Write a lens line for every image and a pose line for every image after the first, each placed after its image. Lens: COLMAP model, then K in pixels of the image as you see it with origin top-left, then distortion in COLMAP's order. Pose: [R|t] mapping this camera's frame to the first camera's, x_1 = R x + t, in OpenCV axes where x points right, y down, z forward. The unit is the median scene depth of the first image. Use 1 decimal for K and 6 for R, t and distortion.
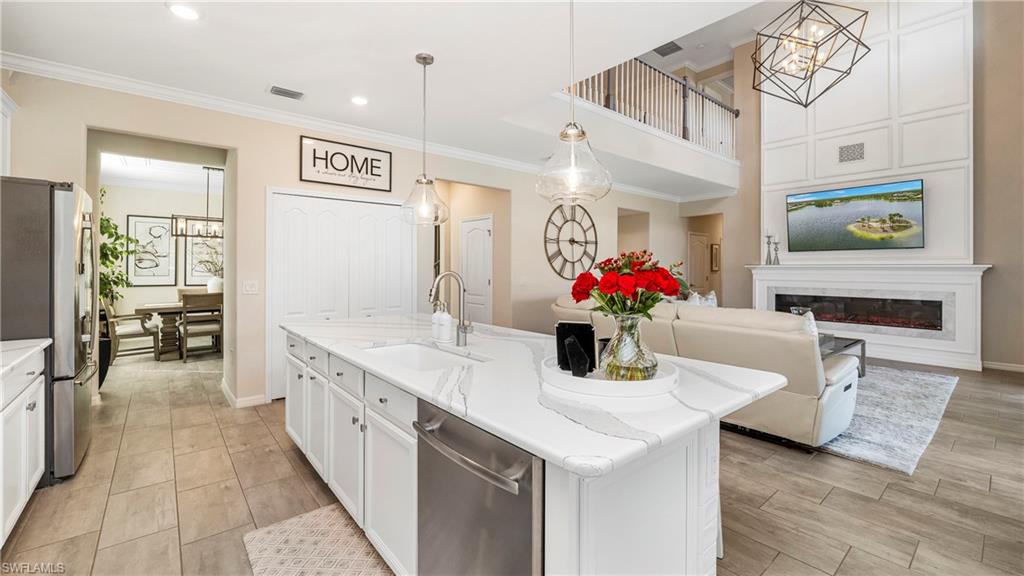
lens RADIAL K [[404.0, 0, 490.9], [0, 404.0, 267.7], [0, 0, 1]] dist [-0.007804, 0.000144]
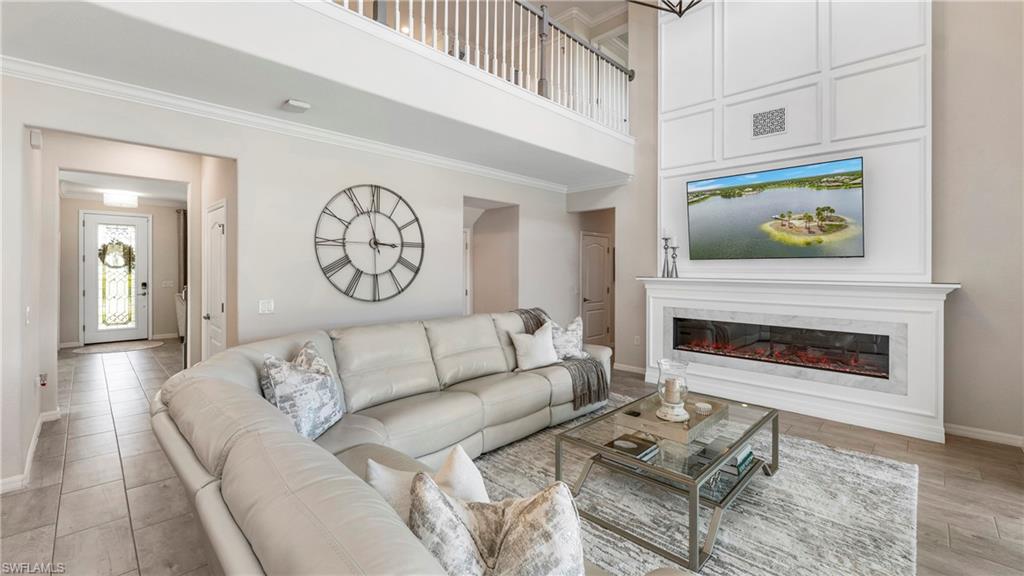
lens RADIAL K [[426.6, 0, 473.4], [0, 426.6, 266.2], [0, 0, 1]] dist [0.001194, 0.000271]
pose [[0.995425, 0.003298, 0.095494, 0.308743], [-0.002874, 0.999985, -0.004579, -0.025982], [-0.095508, 0.004284, 0.995419, 0.299202]]
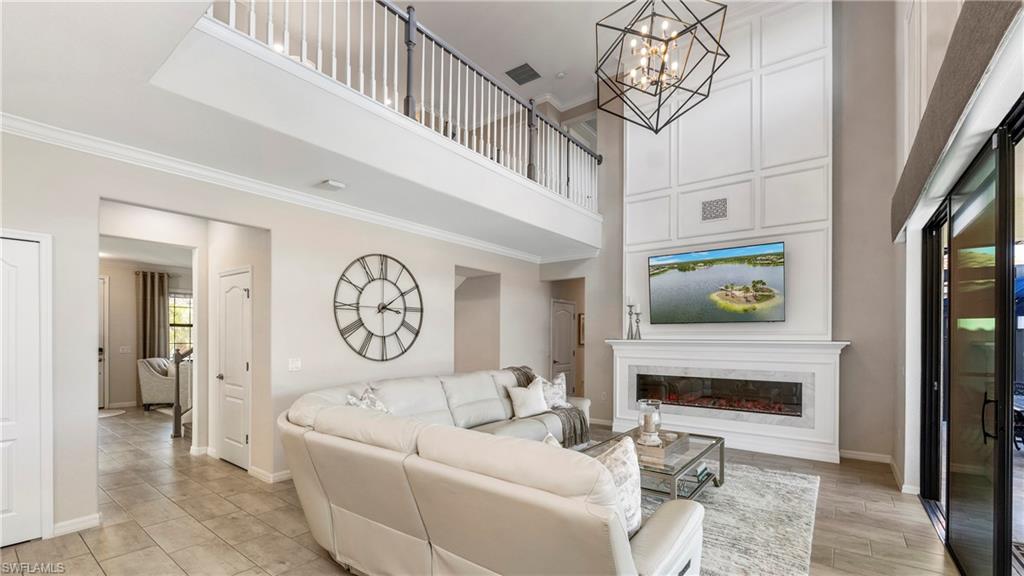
lens RADIAL K [[442.8, 0, 478.7], [0, 442.8, 336.8], [0, 0, 1]] dist [-0.000865, -0.000071]
pose [[0.974271, 0.001018, 0.225379, 0.198609], [-0.001304, 0.999999, 0.001123, -0.014880], [-0.225377, -0.001388, 0.974271, 0.193738]]
